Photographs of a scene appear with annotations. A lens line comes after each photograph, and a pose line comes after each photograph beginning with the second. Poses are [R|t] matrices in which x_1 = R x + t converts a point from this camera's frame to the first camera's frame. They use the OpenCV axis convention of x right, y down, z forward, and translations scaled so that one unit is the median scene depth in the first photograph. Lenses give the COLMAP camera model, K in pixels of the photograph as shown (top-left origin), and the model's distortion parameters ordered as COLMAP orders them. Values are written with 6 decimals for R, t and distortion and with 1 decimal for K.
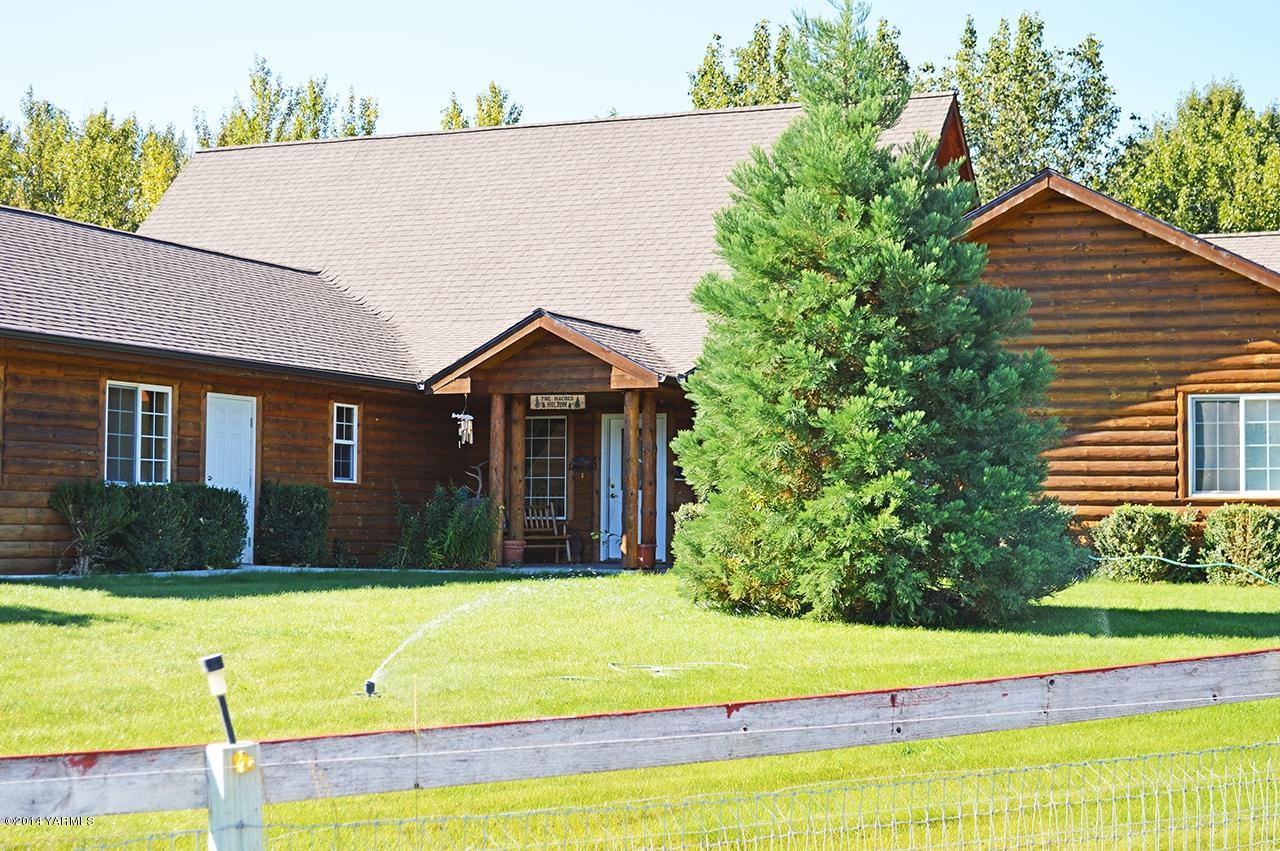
lens RADIAL K [[2182.9, 0, 638.0], [0, 2182.9, 428.4], [0, 0, 1]] dist [0.010921, 0.000000]
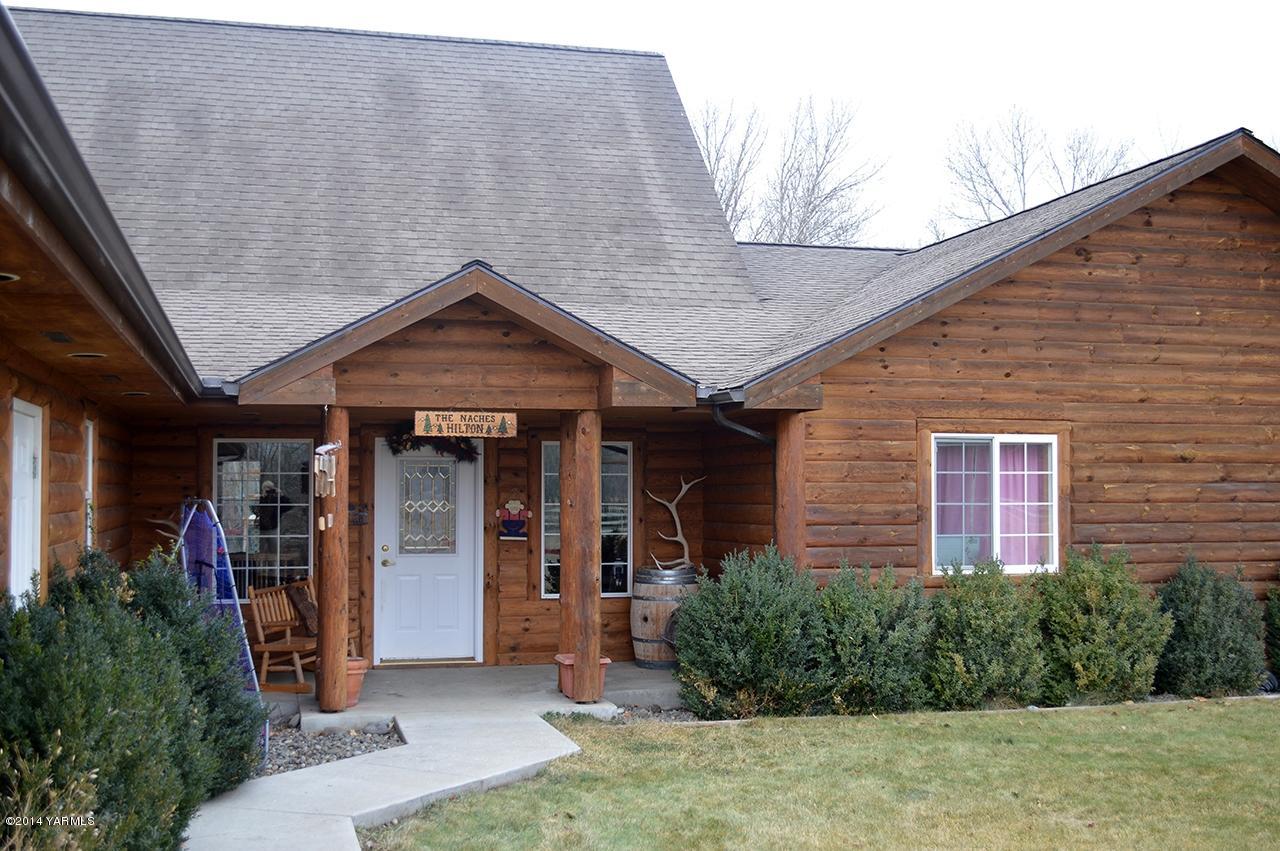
lens RADIAL K [[1455.6, 0, 641.3], [0, 1455.6, 420.2], [0, 0, 1]] dist [-0.048596, 0.000000]
pose [[0.774445, 0.018747, 0.632364, -0.247595], [-0.020230, 0.999784, -0.004864, -0.012225], [-0.632318, -0.009025, 0.774656, 0.669529]]
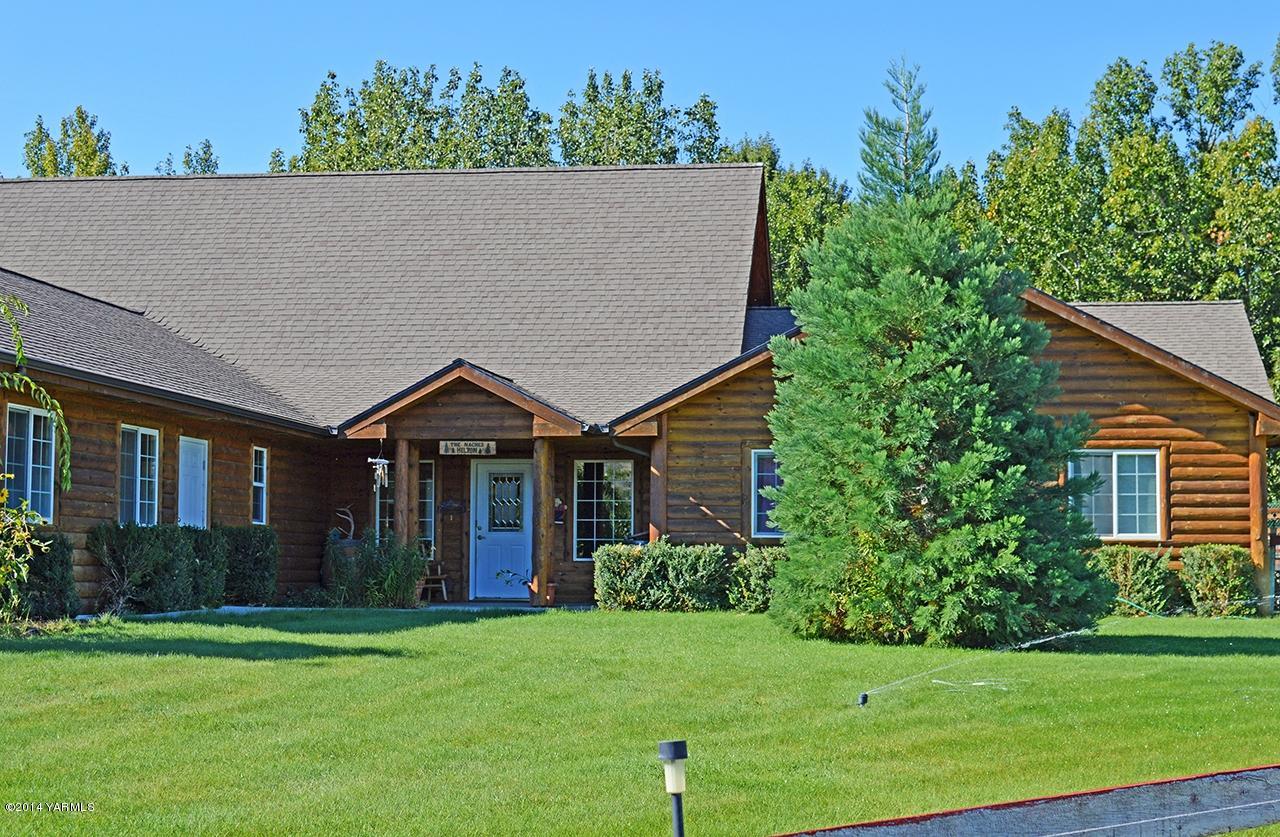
lens RADIAL K [[2268.2, 0, 640.5], [0, 2268.2, 418.2], [0, 0, 1]] dist [0.023971, 0.000000]
pose [[0.961932, 0.015448, 0.272852, -0.254959], [-0.009561, 0.999692, -0.022896, -0.002203], [-0.273122, 0.019415, 0.961783, -0.071103]]
